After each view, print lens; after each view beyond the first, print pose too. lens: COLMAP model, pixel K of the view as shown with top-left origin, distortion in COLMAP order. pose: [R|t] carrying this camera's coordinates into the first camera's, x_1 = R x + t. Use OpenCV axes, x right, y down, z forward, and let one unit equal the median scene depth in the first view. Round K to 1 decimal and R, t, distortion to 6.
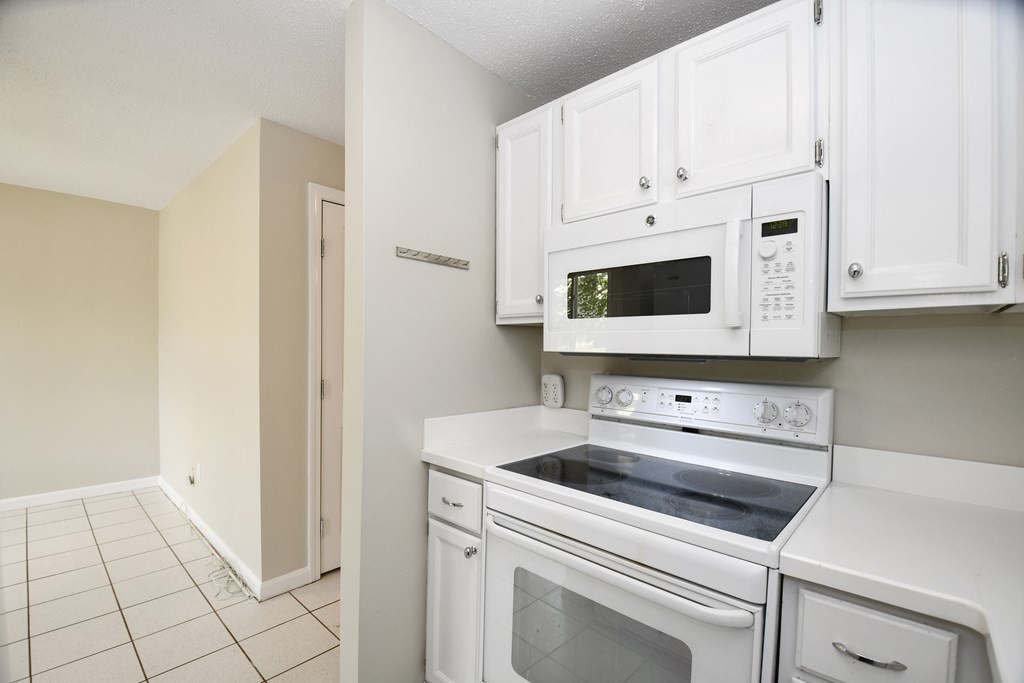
lens RADIAL K [[458.3, 0, 515.9], [0, 458.3, 354.8], [0, 0, 1]] dist [0.000980, -0.019239]
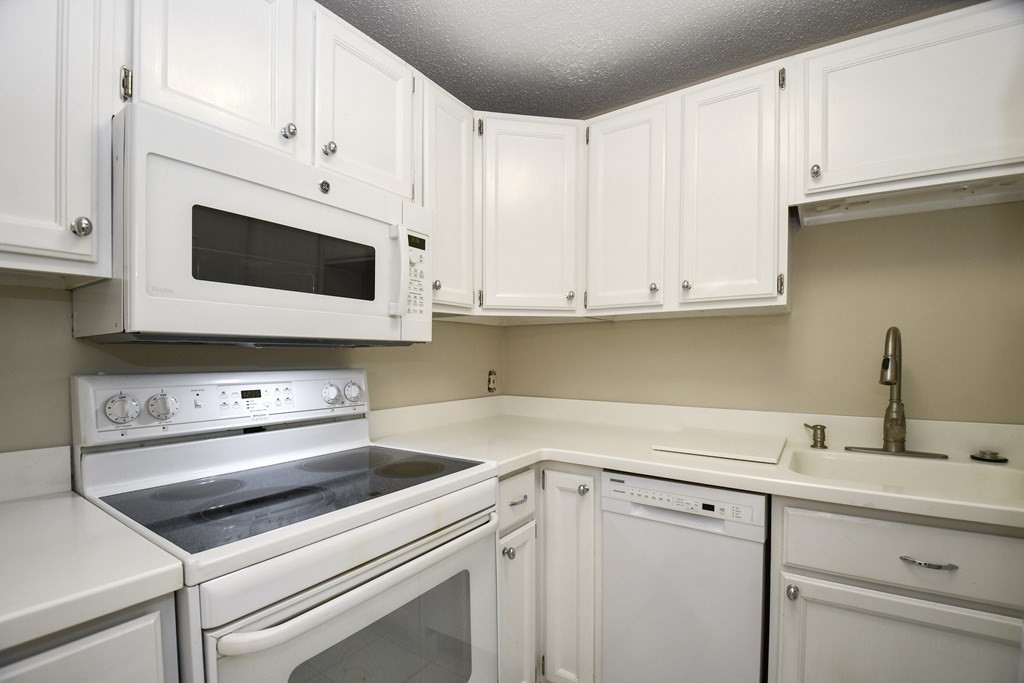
lens RADIAL K [[452.3, 0, 497.8], [0, 452.3, 367.7], [0, 0, 1]] dist [-0.036261, -0.000871]
pose [[-0.139523, -0.034934, 0.989602, -0.623569], [0.018634, 0.999108, 0.037896, 0.029309], [-0.990043, 0.023728, -0.138748, 0.800020]]
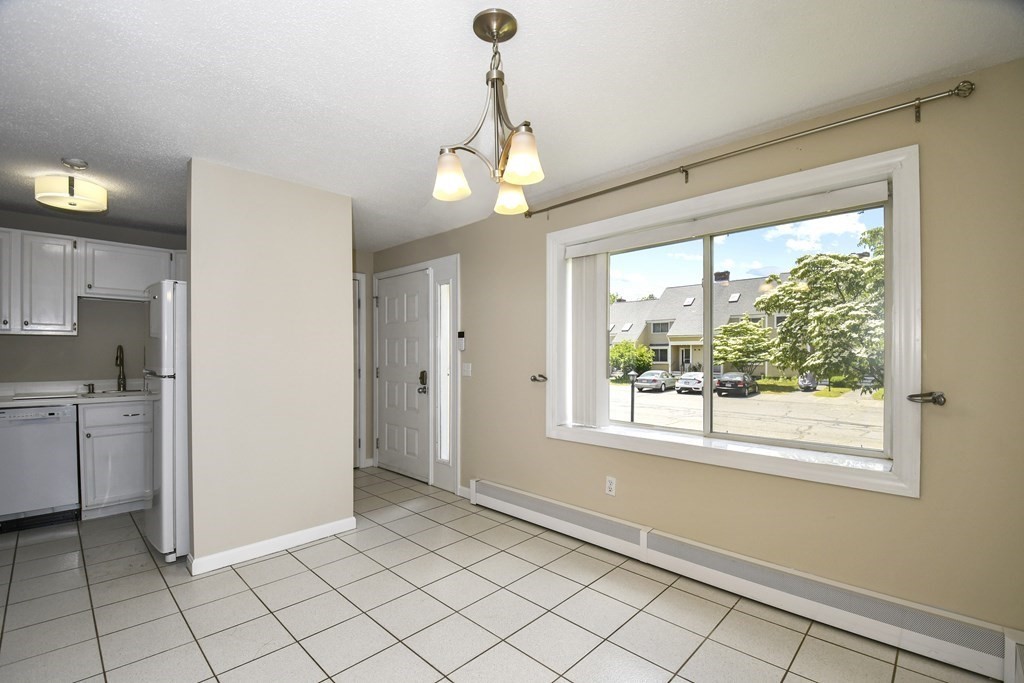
lens RADIAL K [[458.3, 0, 515.9], [0, 458.3, 354.8], [0, 0, 1]] dist [0.000980, -0.019239]
pose [[-0.999954, -0.001671, 0.009447, -2.481865], [-0.001464, 0.999761, 0.021827, -0.016296], [-0.009481, 0.021812, -0.999717, 2.820288]]
